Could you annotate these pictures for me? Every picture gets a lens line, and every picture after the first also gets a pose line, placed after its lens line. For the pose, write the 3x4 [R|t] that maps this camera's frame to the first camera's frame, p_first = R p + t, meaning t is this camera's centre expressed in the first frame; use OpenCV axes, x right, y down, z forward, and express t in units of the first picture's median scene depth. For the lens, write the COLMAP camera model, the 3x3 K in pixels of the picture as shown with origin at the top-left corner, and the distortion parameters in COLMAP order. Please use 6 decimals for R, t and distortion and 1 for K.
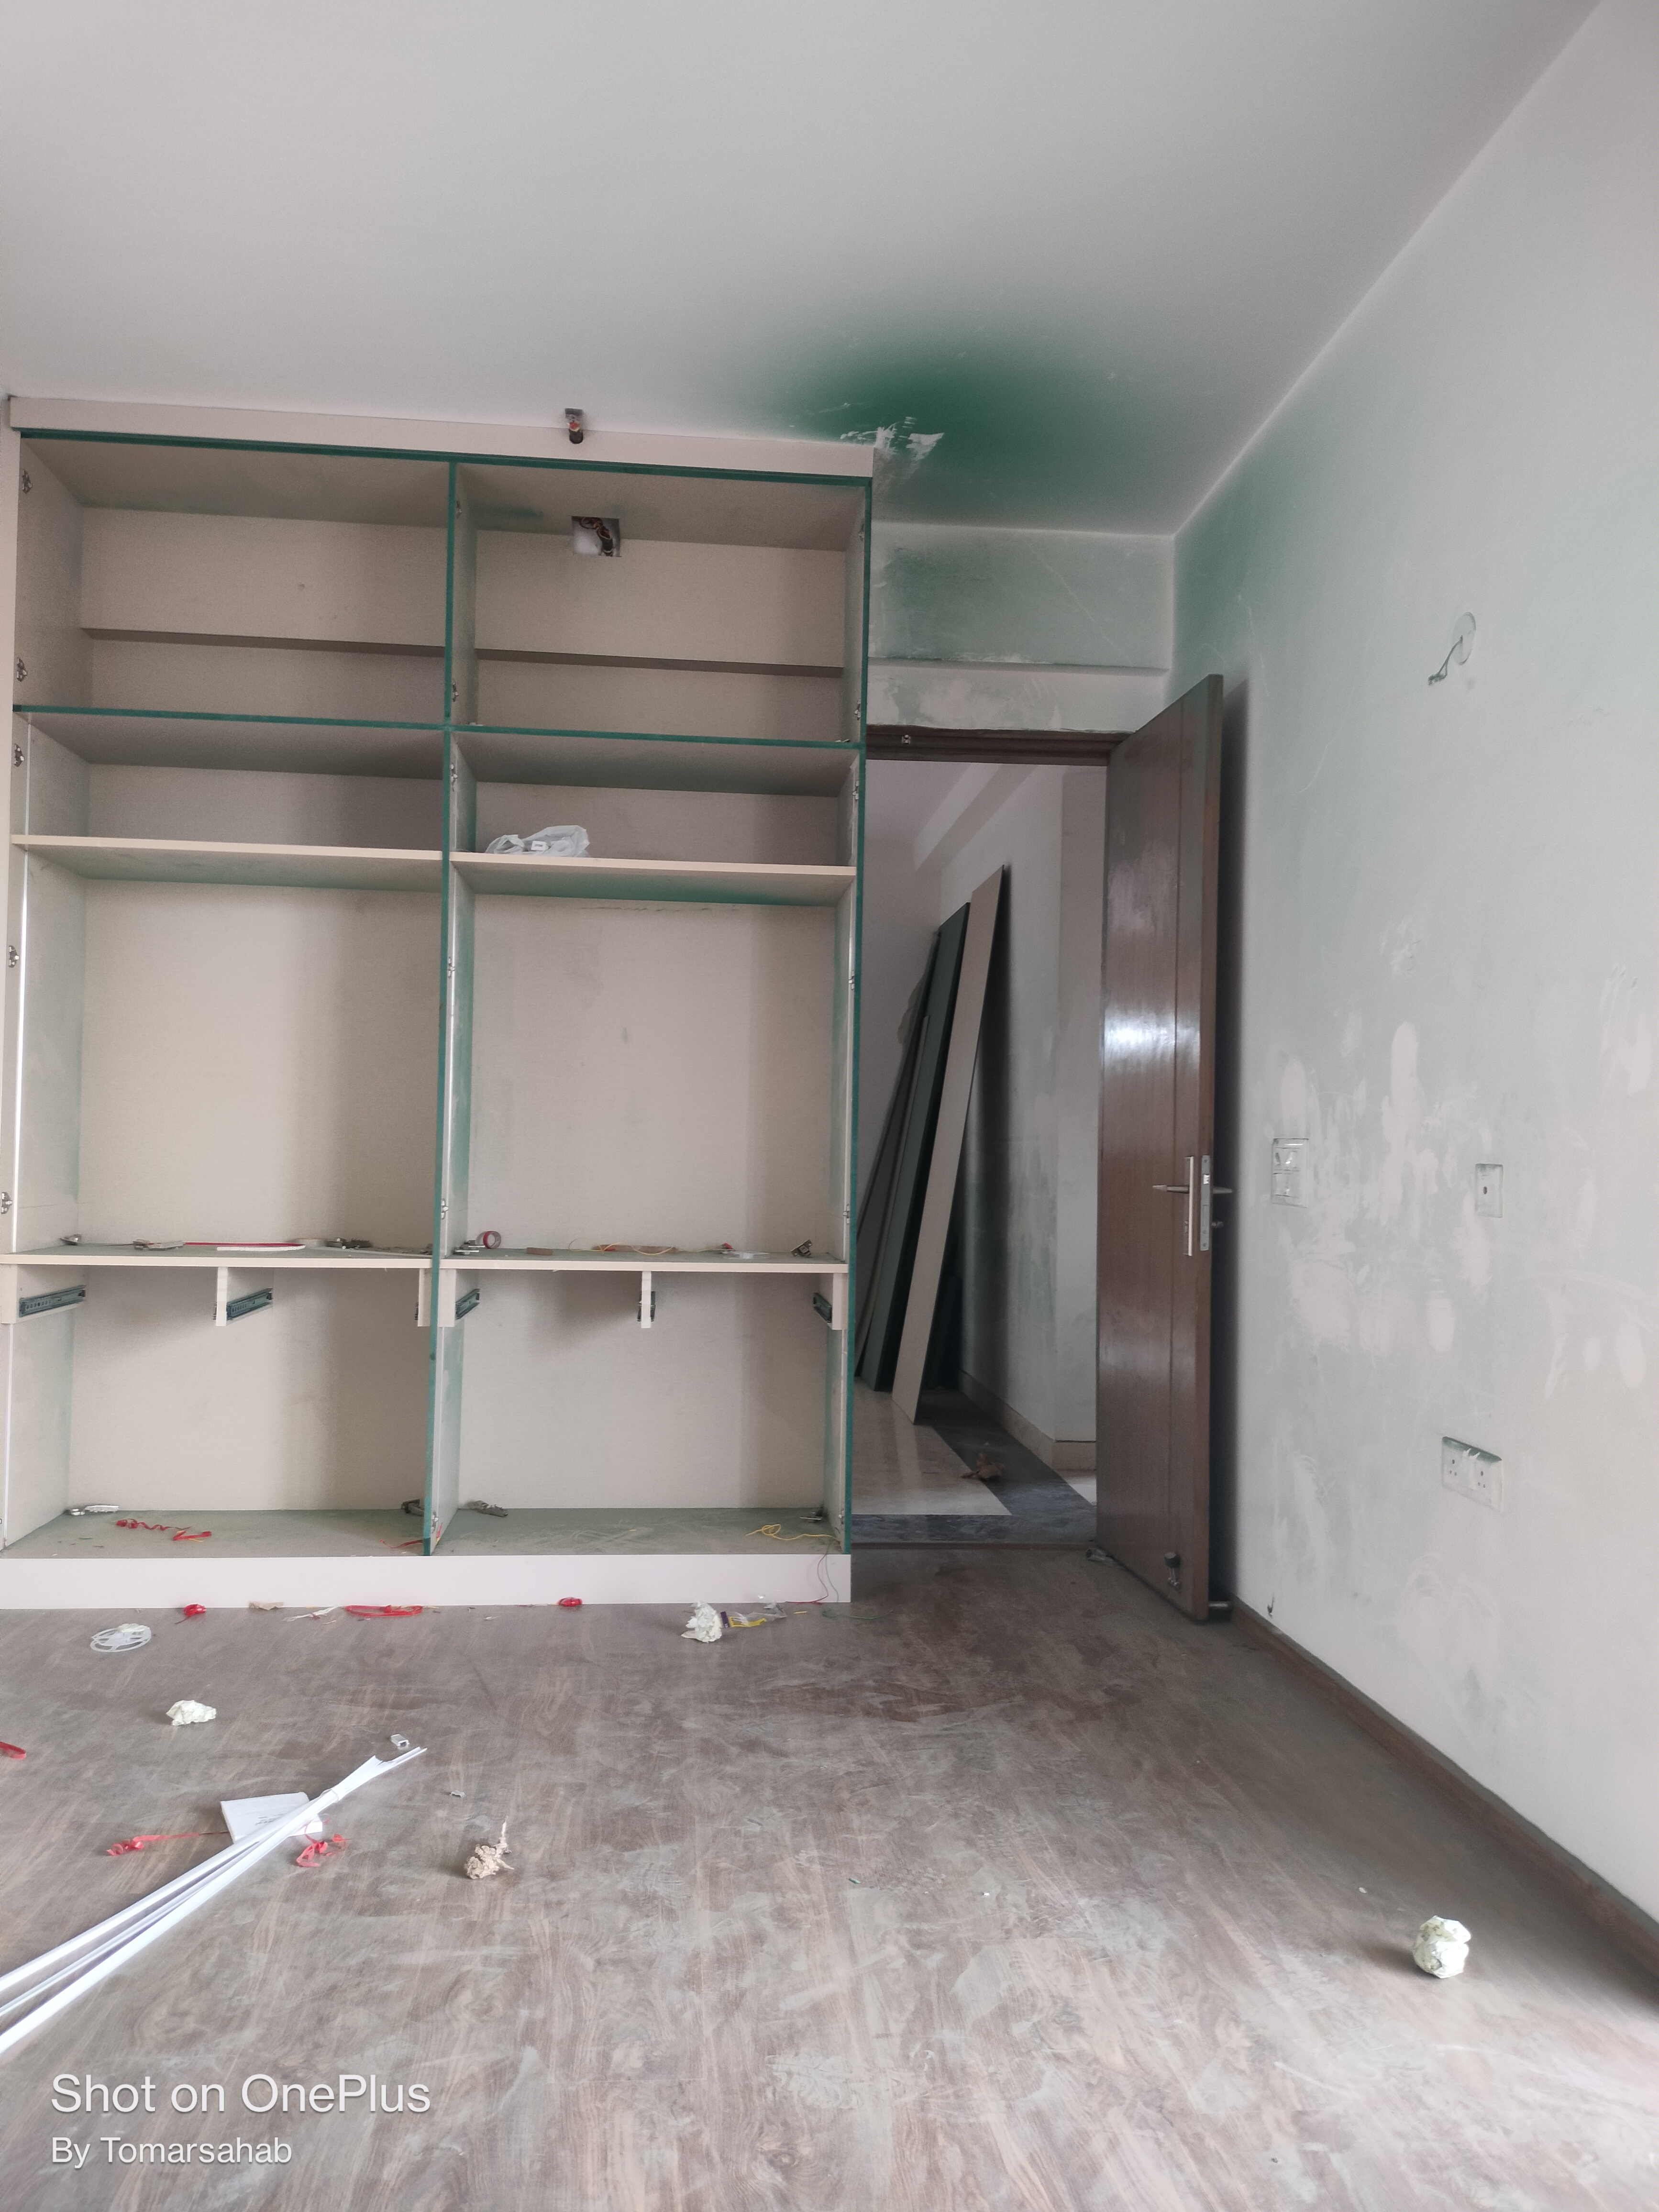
lens RADIAL K [[1701.6, 0, 771.7], [0, 1701.6, 1151.5], [0, 0, 1]] dist [0.037115, -0.042352]
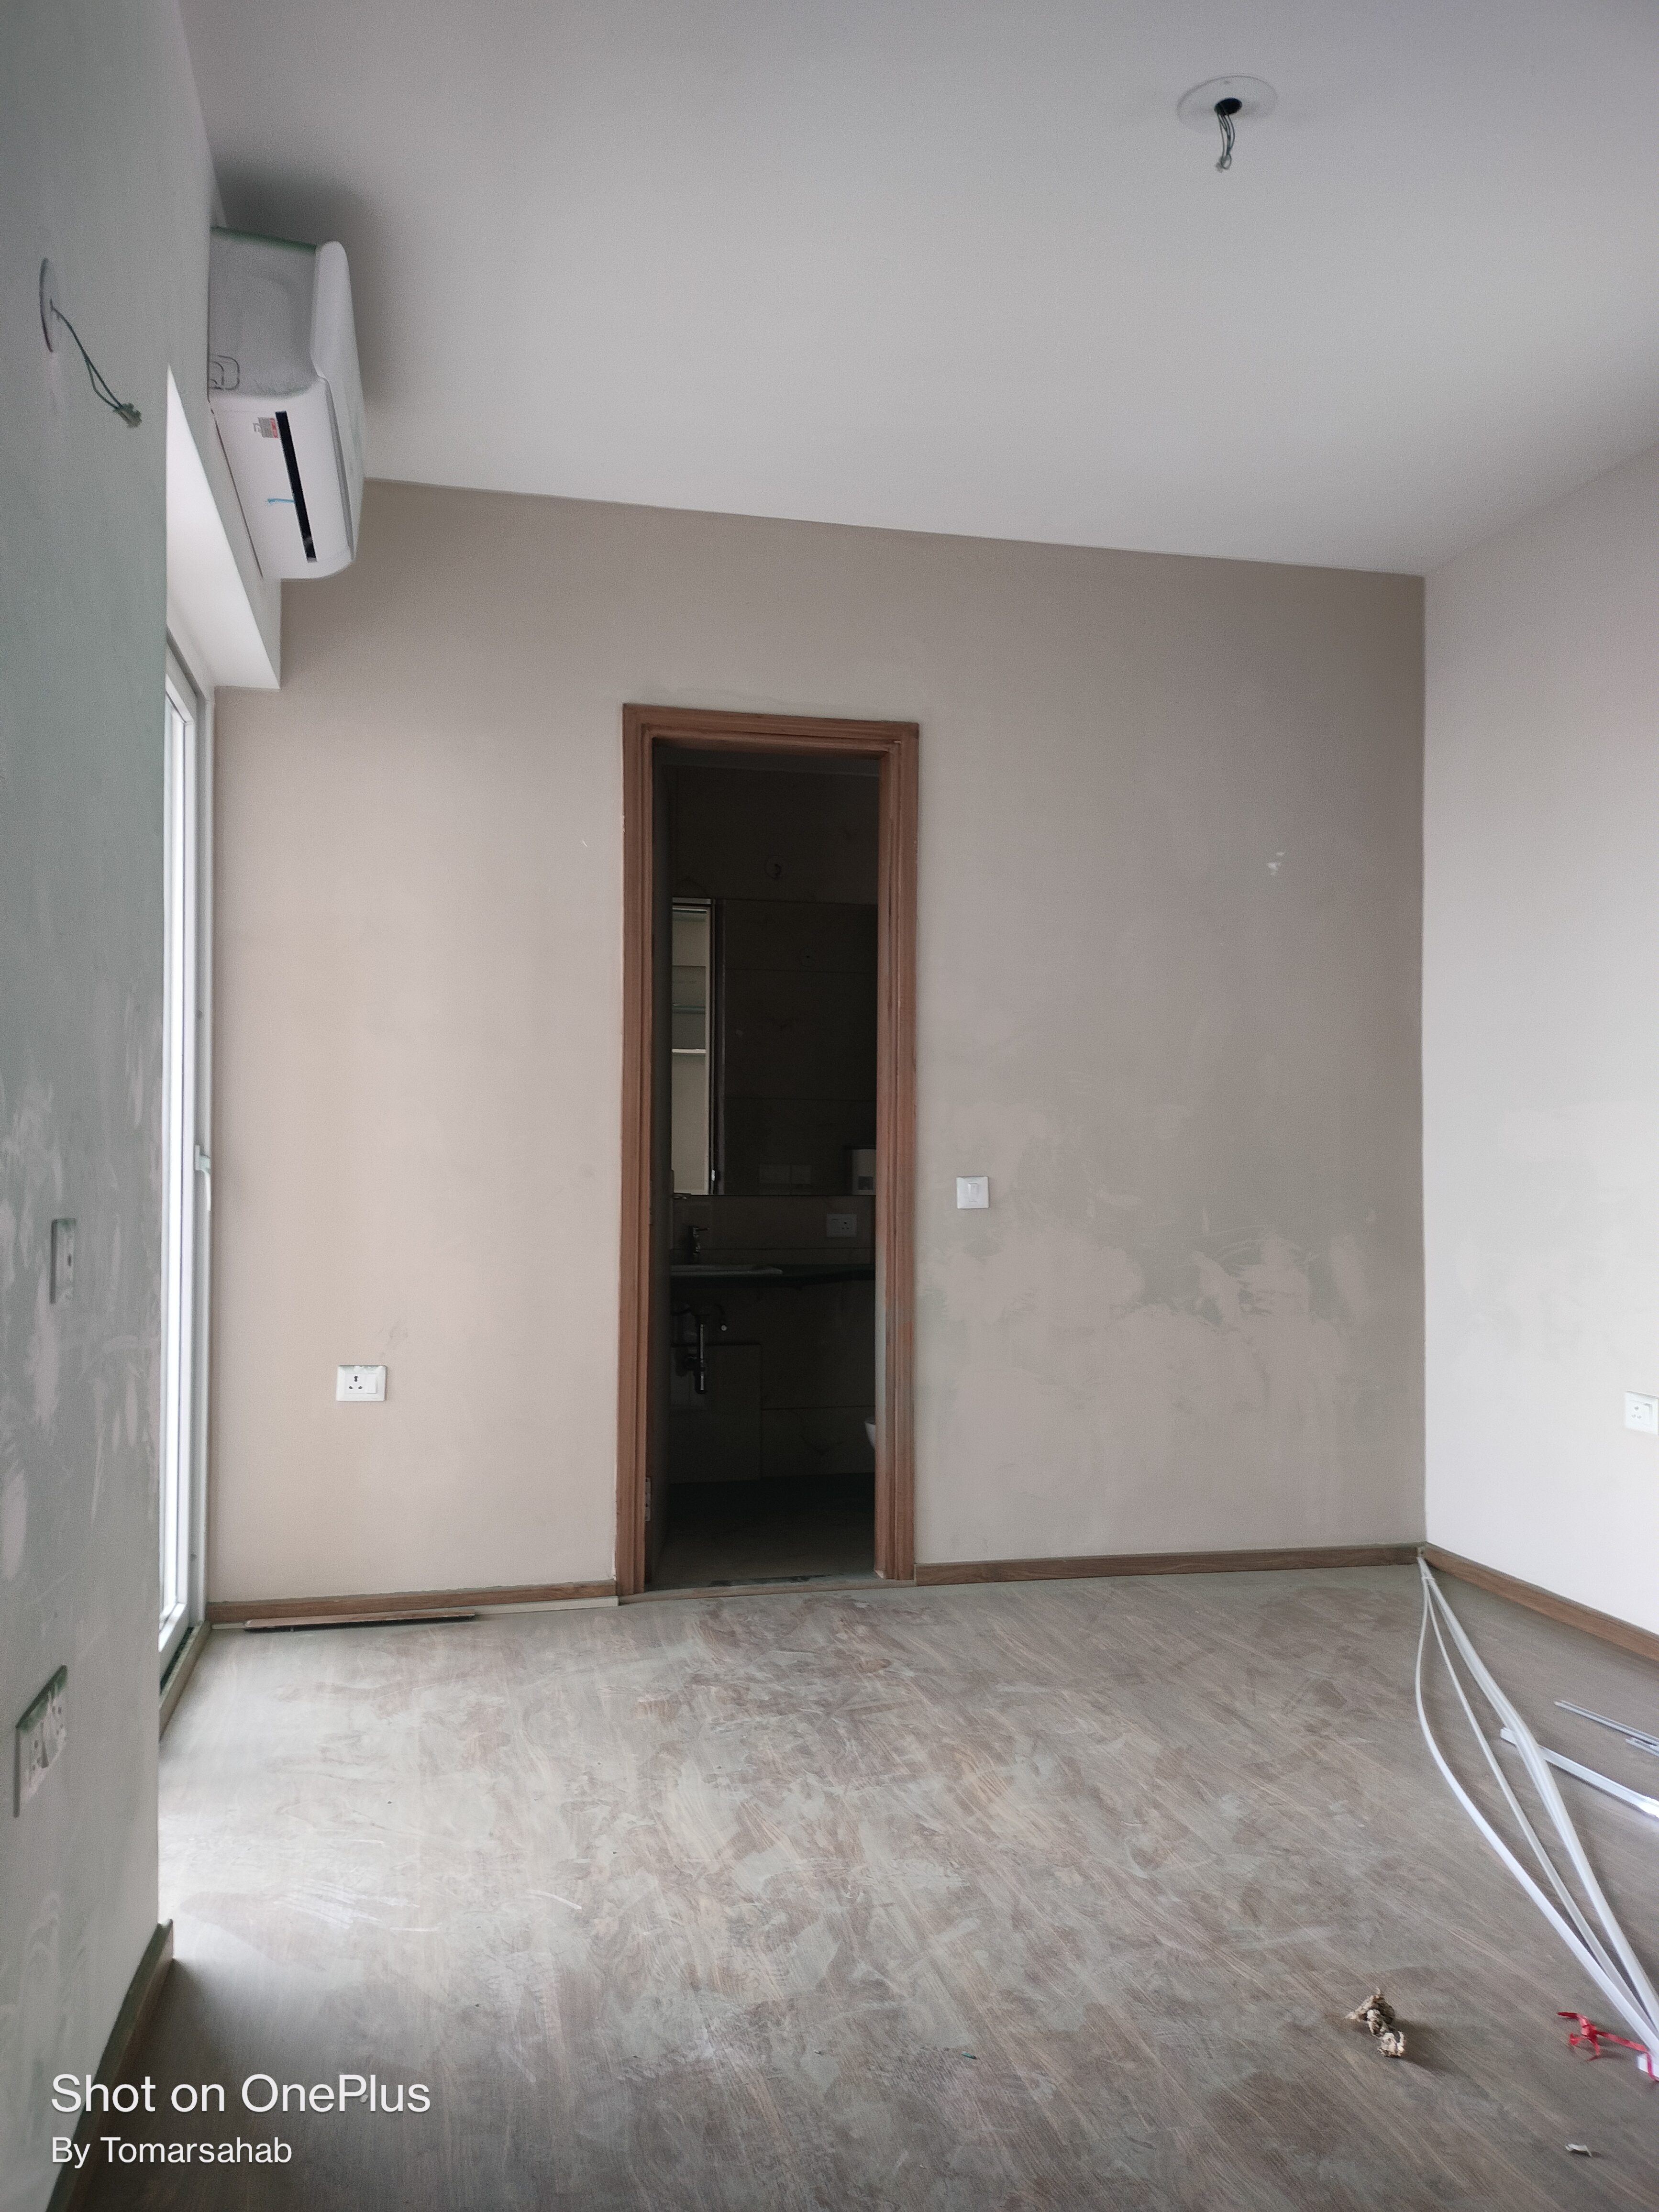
lens RADIAL K [[1701.6, 0, 771.7], [0, 1701.6, 1151.5], [0, 0, 1]] dist [0.037115, -0.042352]
pose [[-0.990160, -0.022253, -0.138162, 0.312698], [-0.021577, 0.999747, -0.006386, -0.023034], [0.138269, -0.003342, -0.990389, 2.087270]]
